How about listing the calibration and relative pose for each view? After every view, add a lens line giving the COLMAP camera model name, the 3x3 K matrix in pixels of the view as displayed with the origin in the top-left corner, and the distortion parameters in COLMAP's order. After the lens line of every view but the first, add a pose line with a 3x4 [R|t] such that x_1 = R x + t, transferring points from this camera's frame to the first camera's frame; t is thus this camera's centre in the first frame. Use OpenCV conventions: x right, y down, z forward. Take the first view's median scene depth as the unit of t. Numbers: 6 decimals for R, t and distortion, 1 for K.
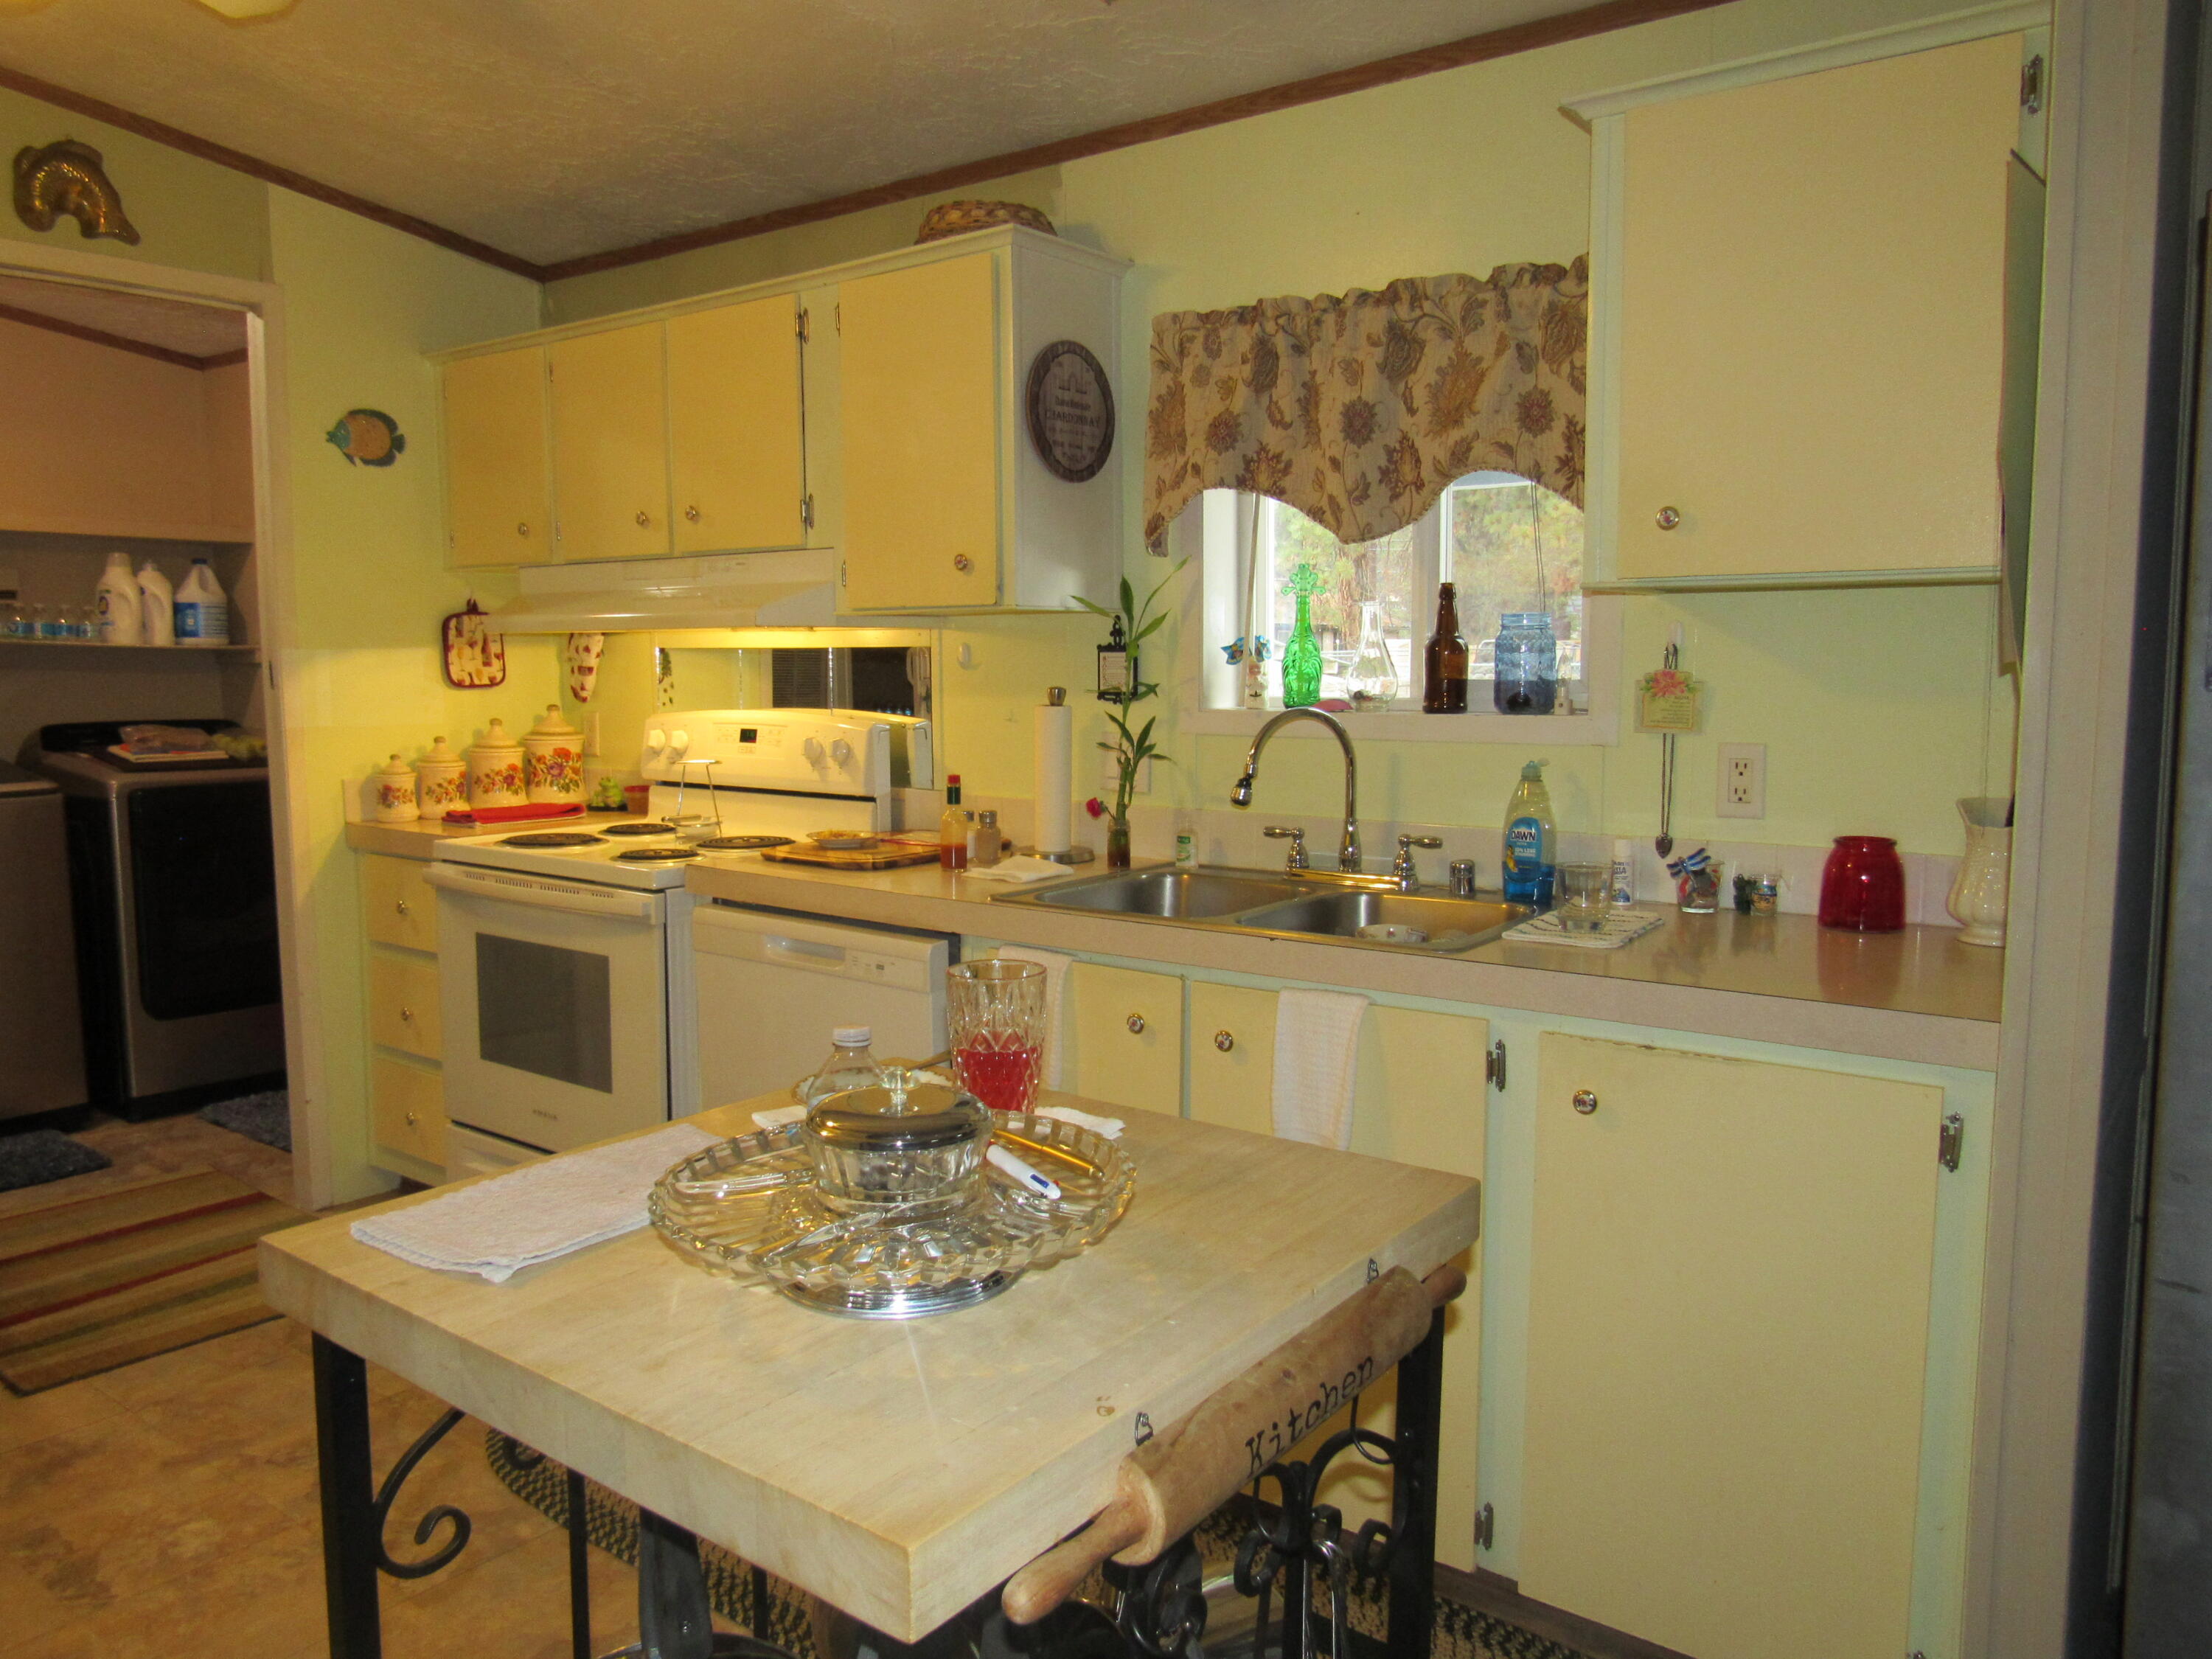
lens RADIAL K [[1564.2, 0, 1097.5], [0, 1564.2, 825.3], [0, 0, 1]] dist [-0.026908, -0.006772]
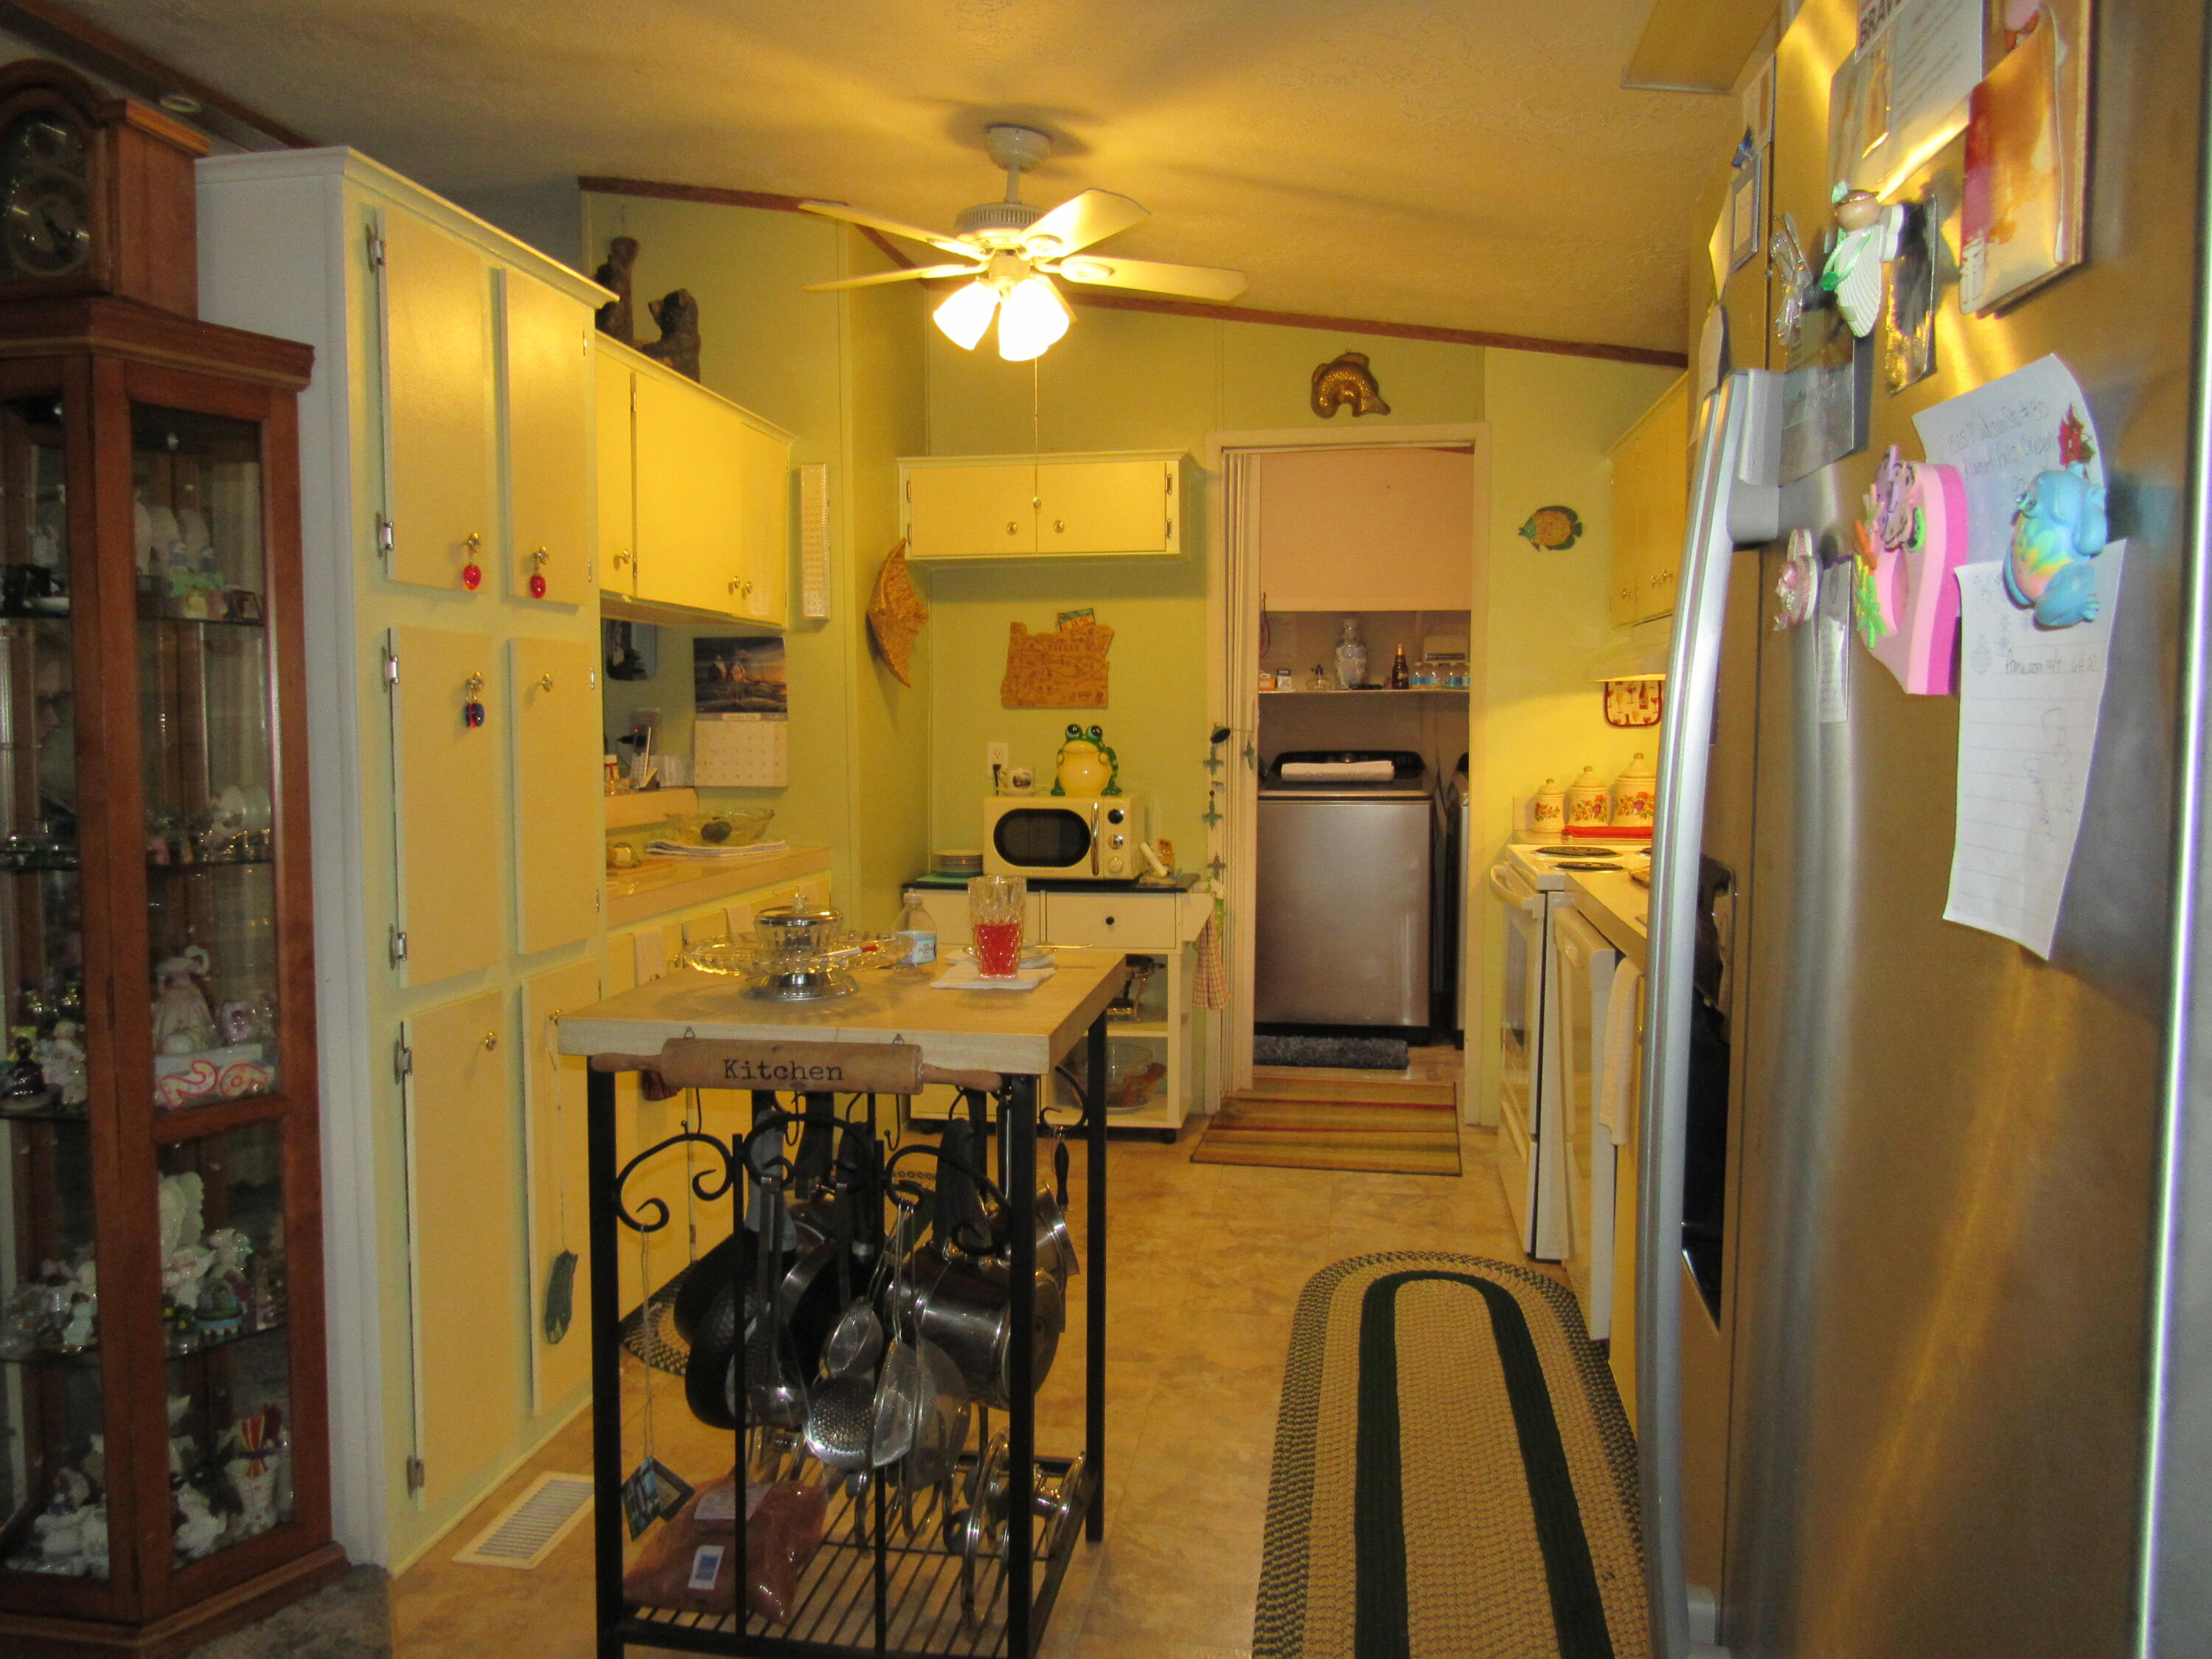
lens RADIAL K [[1564.2, 0, 1096.1], [0, 1564.2, 826.0], [0, 0, 1]] dist [-0.026908, -0.006772]
pose [[0.479084, 0.065798, -0.875300, 0.483640], [-0.089964, 0.995616, 0.025601, -0.007105], [0.873147, 0.066480, 0.482903, 0.076950]]
